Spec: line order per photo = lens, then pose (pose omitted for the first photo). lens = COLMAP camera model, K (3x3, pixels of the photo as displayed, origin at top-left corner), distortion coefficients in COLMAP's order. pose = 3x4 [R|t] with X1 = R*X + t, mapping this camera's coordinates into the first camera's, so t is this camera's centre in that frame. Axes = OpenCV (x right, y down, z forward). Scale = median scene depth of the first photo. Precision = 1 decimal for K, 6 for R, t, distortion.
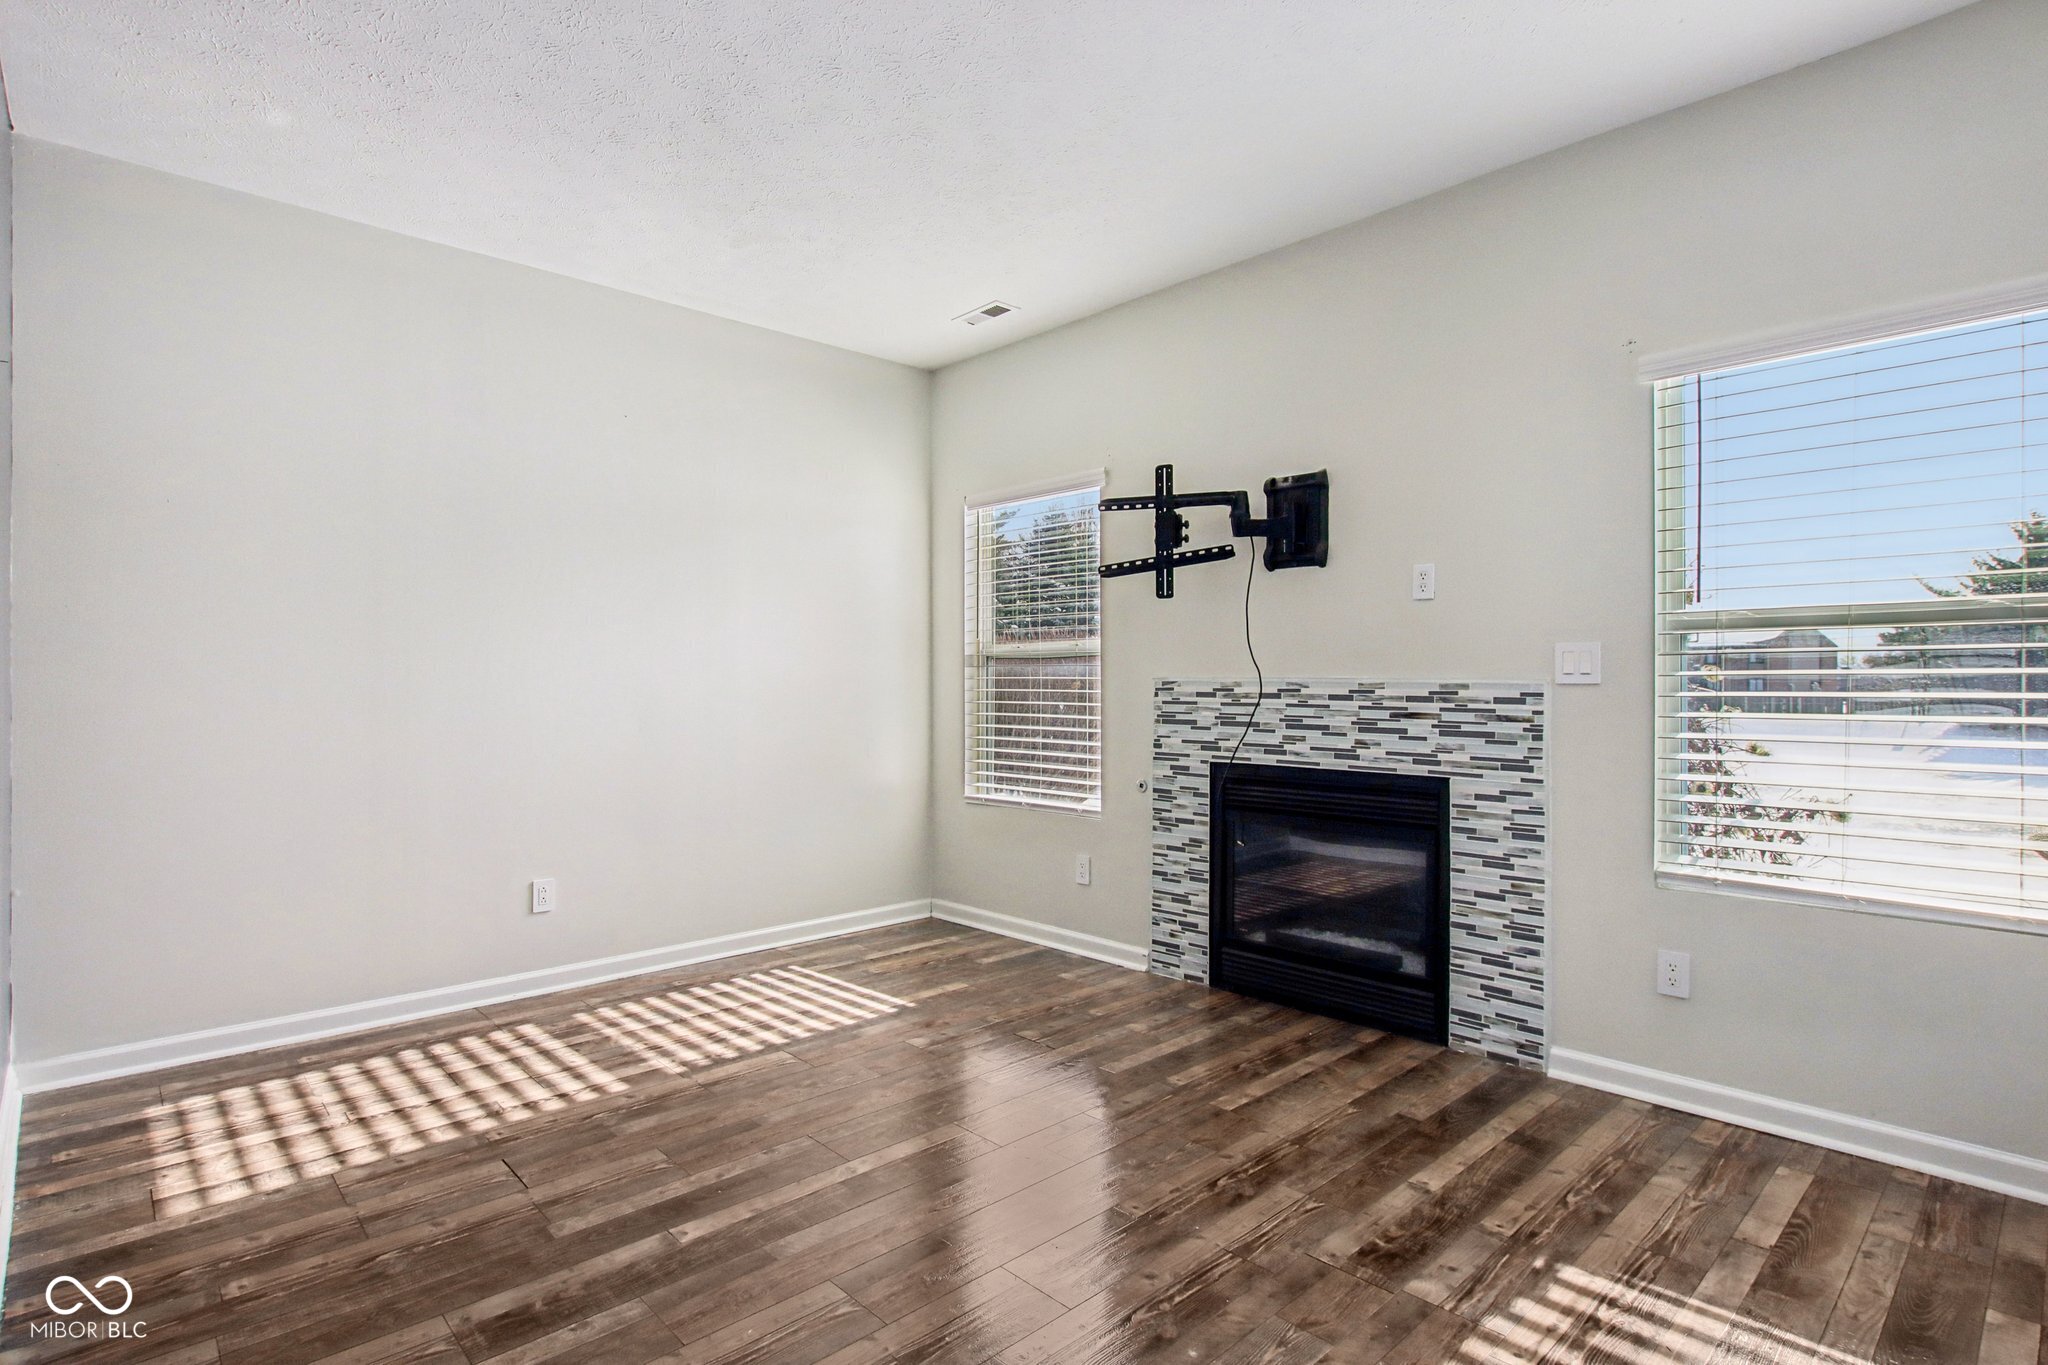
lens RADIAL K [[972.3, 0, 1052.3], [0, 972.3, 684.1], [0, 0, 1]] dist [-0.030237, 0.004696]
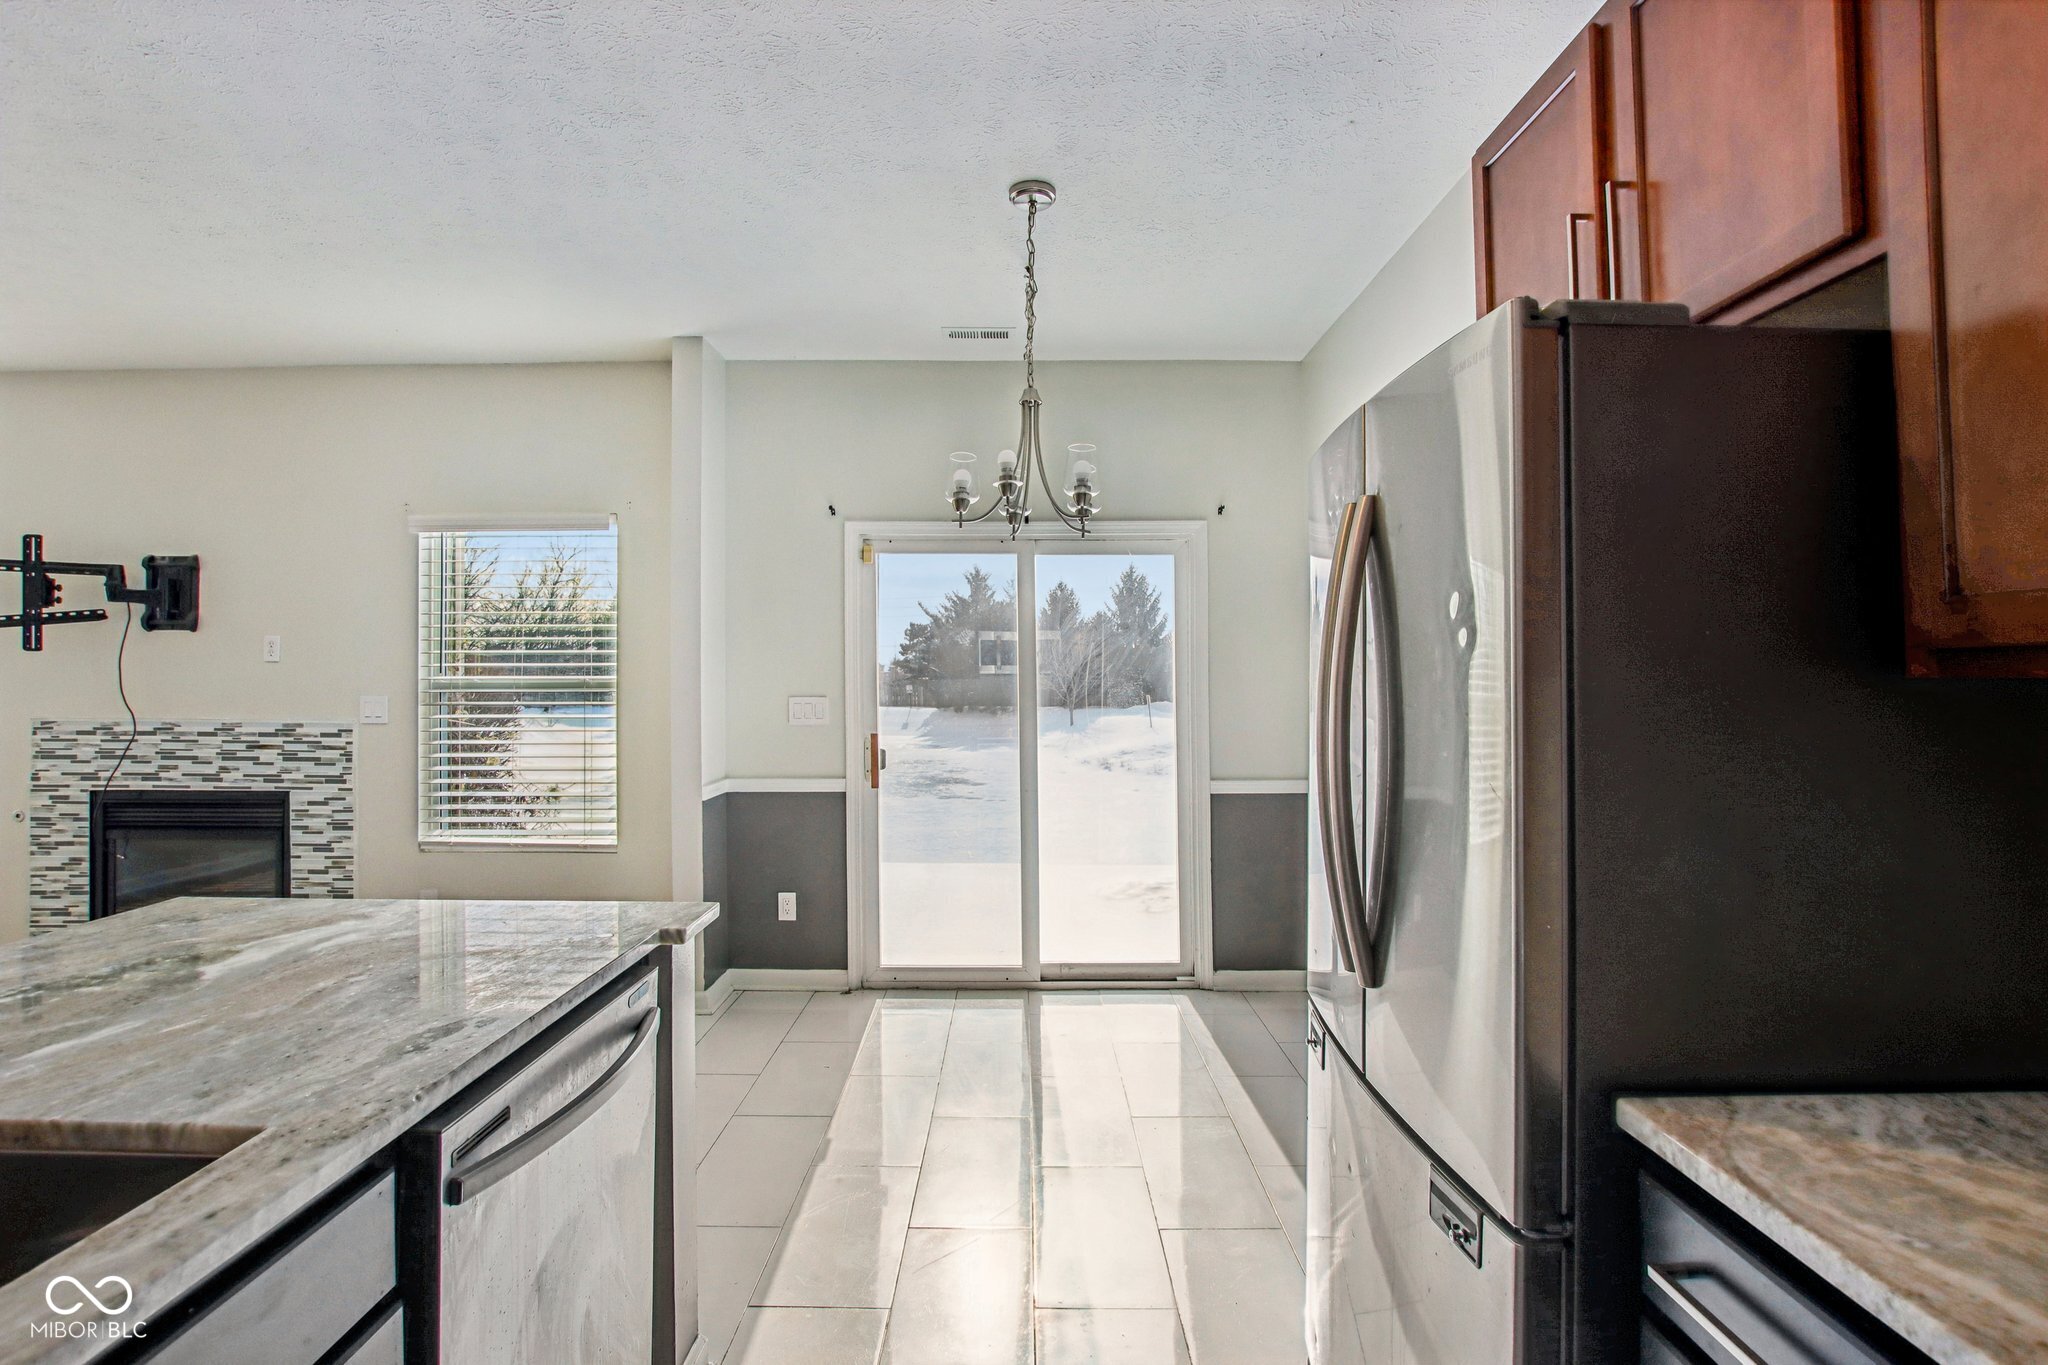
lens RADIAL K [[972.3, 0, 1005.7], [0, 972.3, 672.1], [0, 0, 1]] dist [-0.030237, 0.004696]
pose [[0.711767, 0.003848, 0.702405, 0.157378], [0.001090, 0.999978, -0.006582, -0.057865], [-0.702415, 0.005451, 0.711747, -0.635469]]
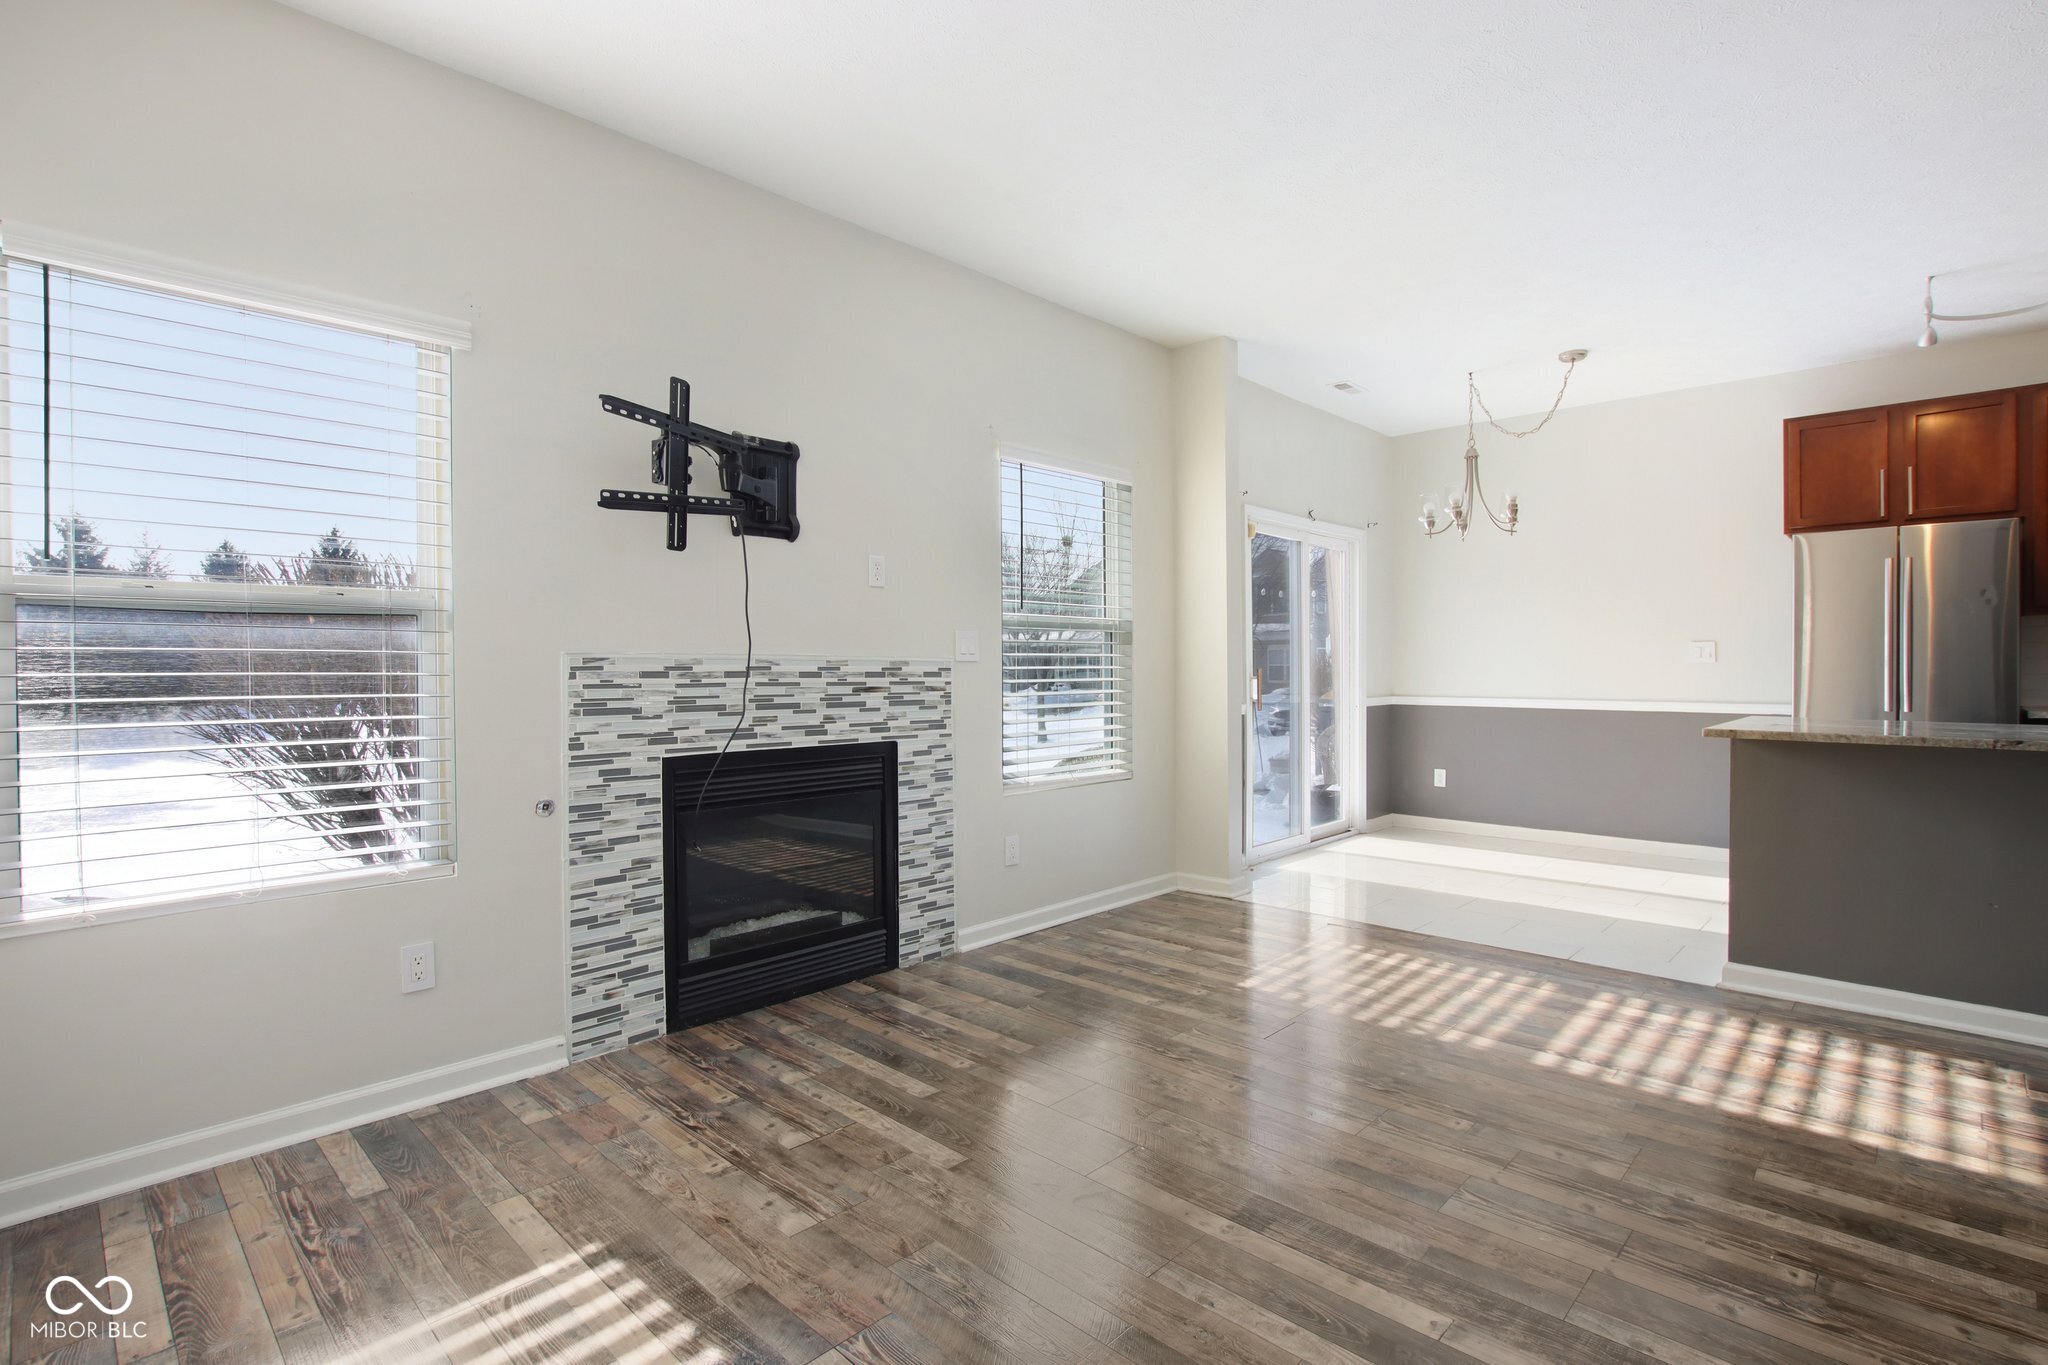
lens RADIAL K [[972.3, 0, 1001.3], [0, 972.3, 671.9], [0, 0, 1]] dist [-0.030237, 0.004696]
pose [[-0.003825, -0.006233, 0.999973, -0.697018], [0.002658, 0.999977, 0.006244, 0.005014], [-0.999989, 0.002682, -0.003808, 0.785823]]
